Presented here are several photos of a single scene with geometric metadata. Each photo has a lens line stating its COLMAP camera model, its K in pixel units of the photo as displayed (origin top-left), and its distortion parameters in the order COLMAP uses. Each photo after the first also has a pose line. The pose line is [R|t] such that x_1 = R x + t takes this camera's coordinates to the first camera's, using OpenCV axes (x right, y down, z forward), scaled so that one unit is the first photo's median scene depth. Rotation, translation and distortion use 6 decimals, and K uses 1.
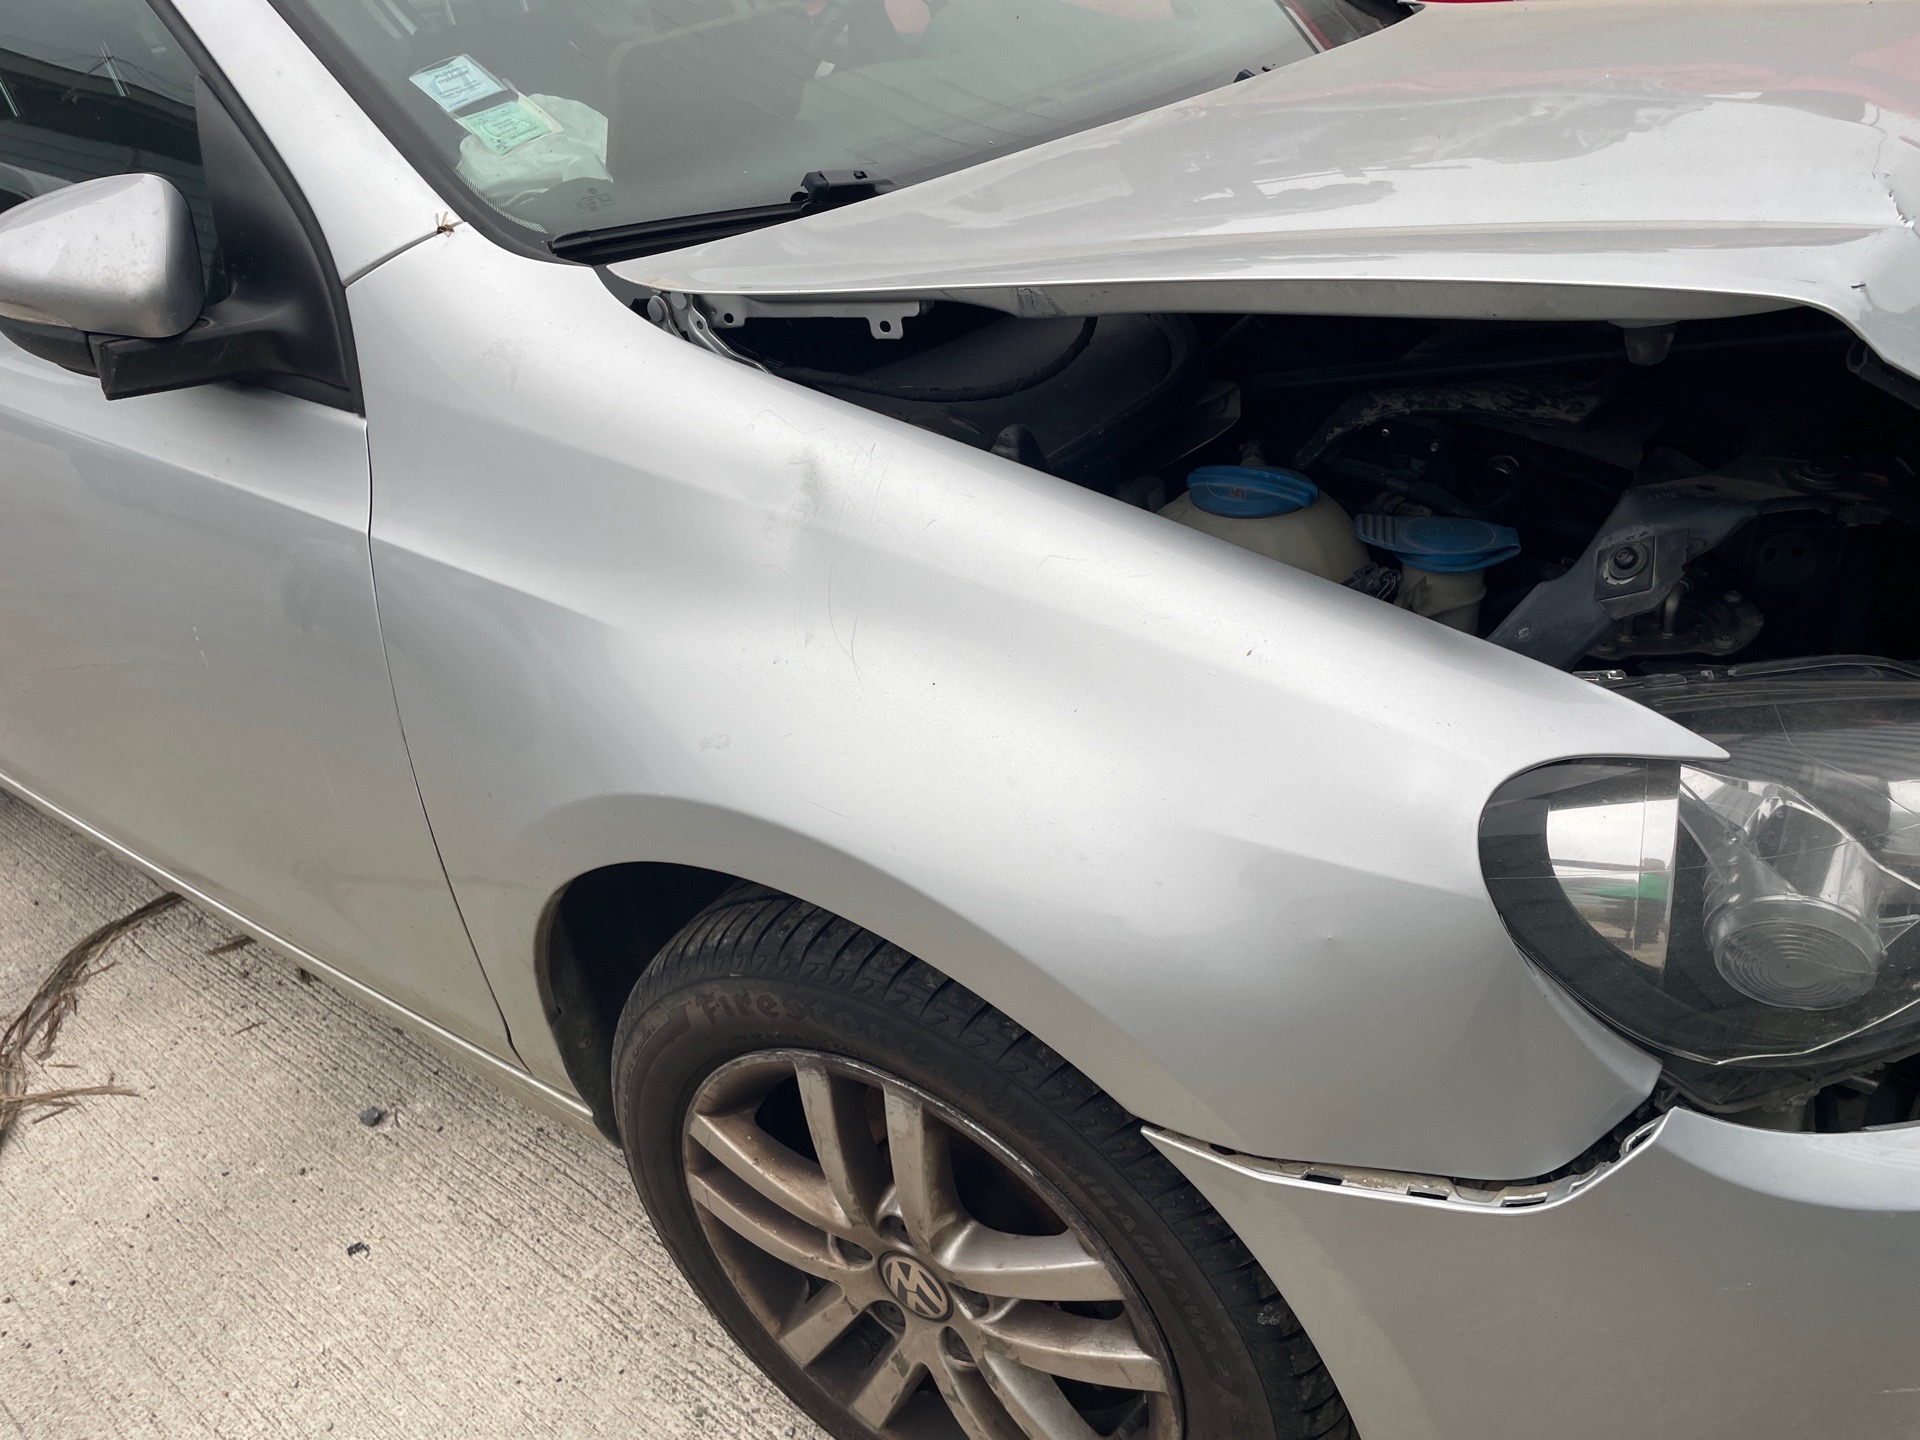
lens RADIAL K [[1477.5, 0, 957.5], [0, 1477.5, 745.1], [0, 0, 1]] dist [0.076274, -0.097108]
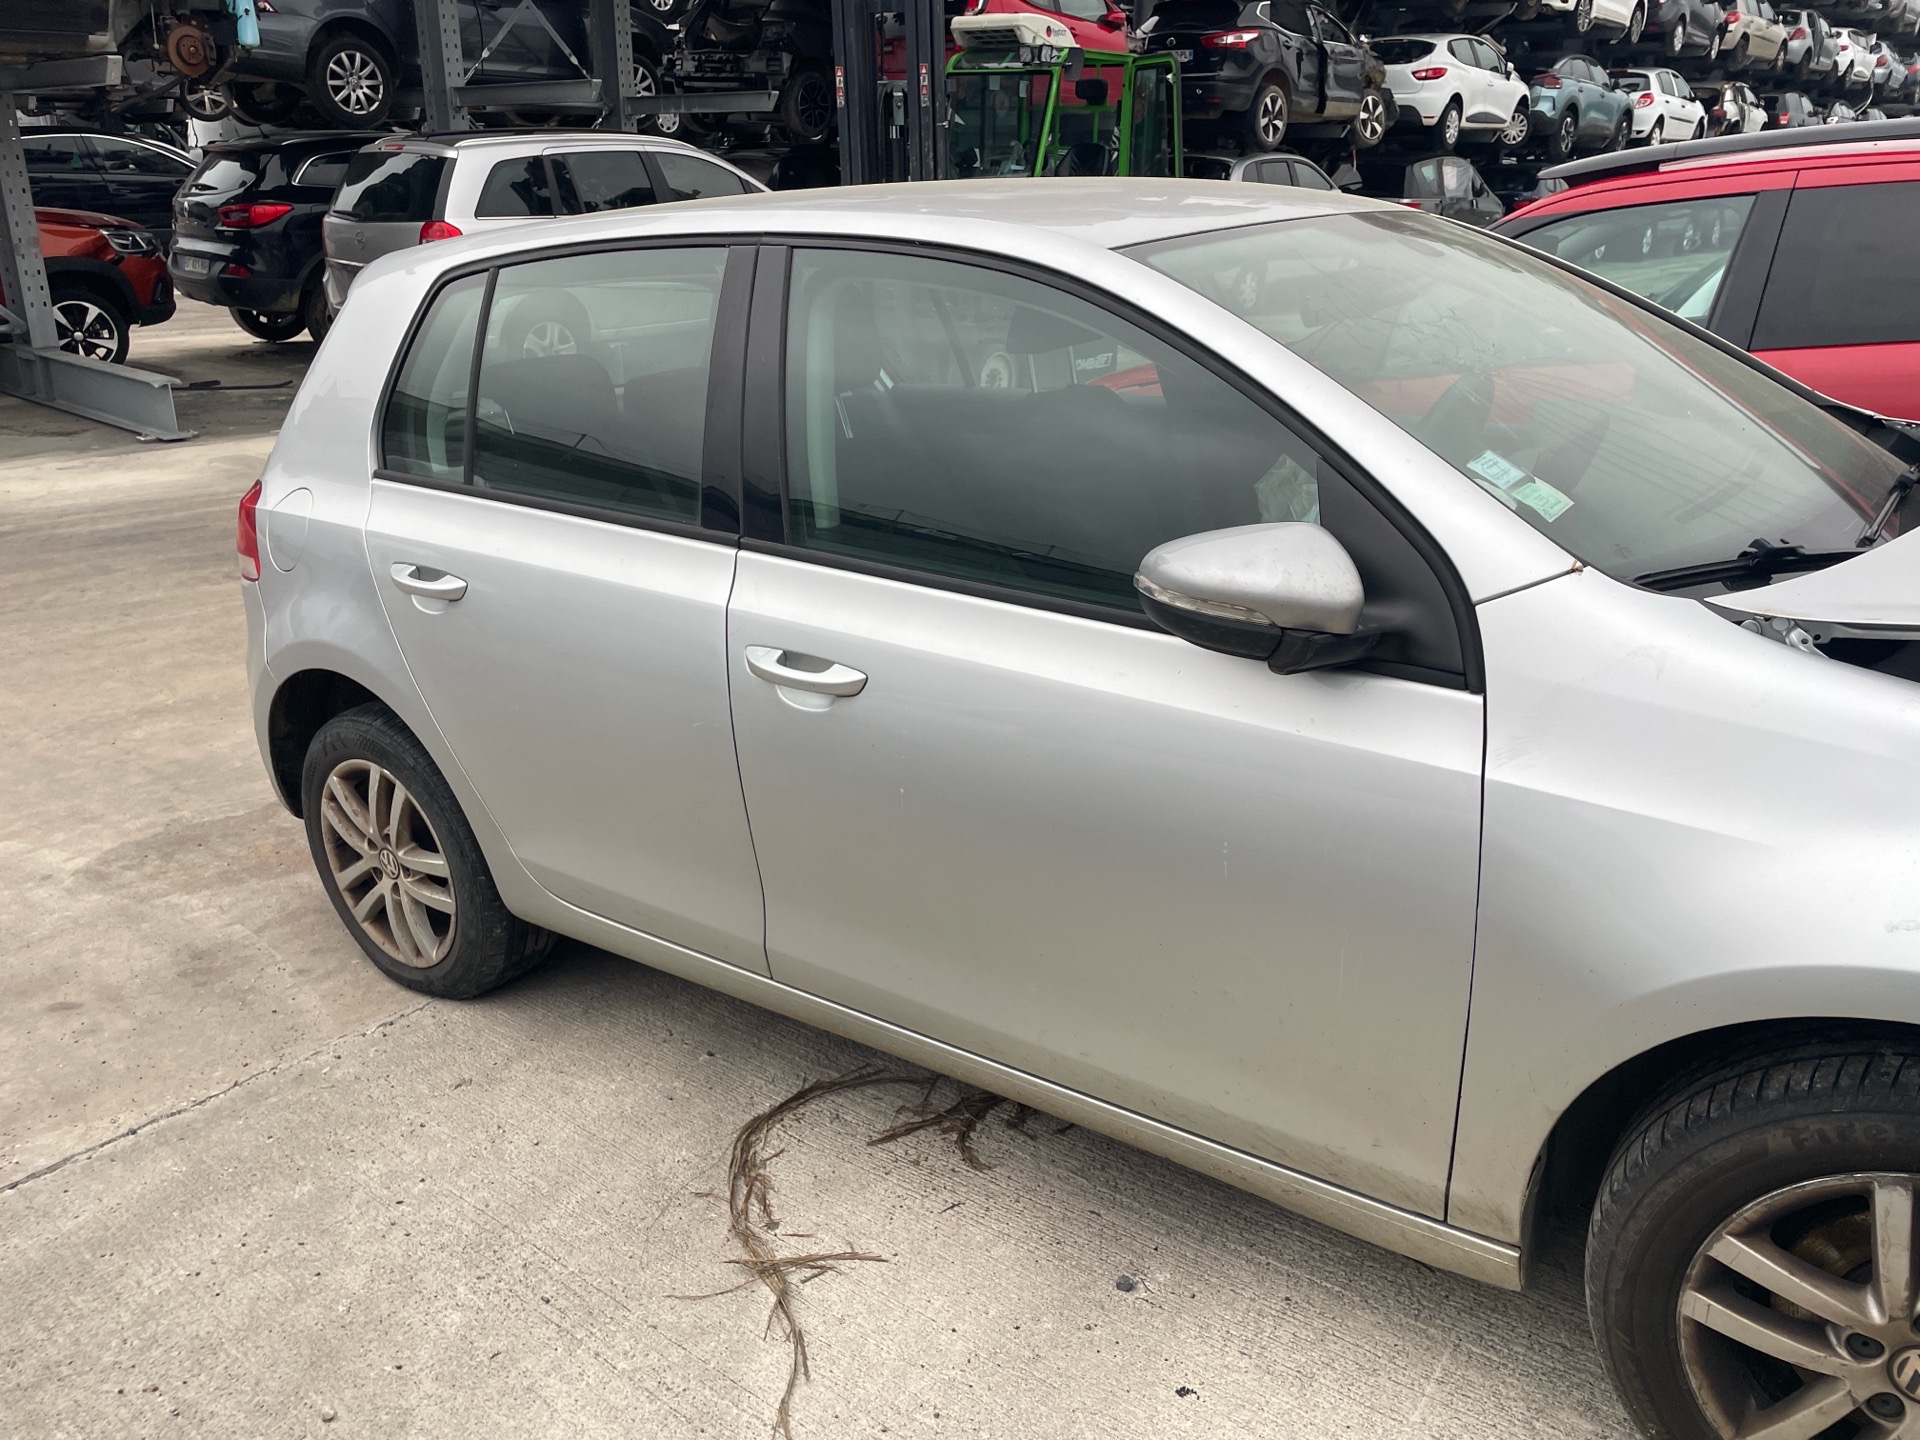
lens RADIAL K [[1470.3, 0, 972.8], [0, 1470.3, 719.9], [0, 0, 1]] dist [0.077767, -0.101167]
pose [[0.998707, 0.044282, 0.024950, -0.898695], [-0.037987, 0.976430, -0.212466, 0.116529], [-0.033771, 0.211244, 0.976850, -0.331773]]
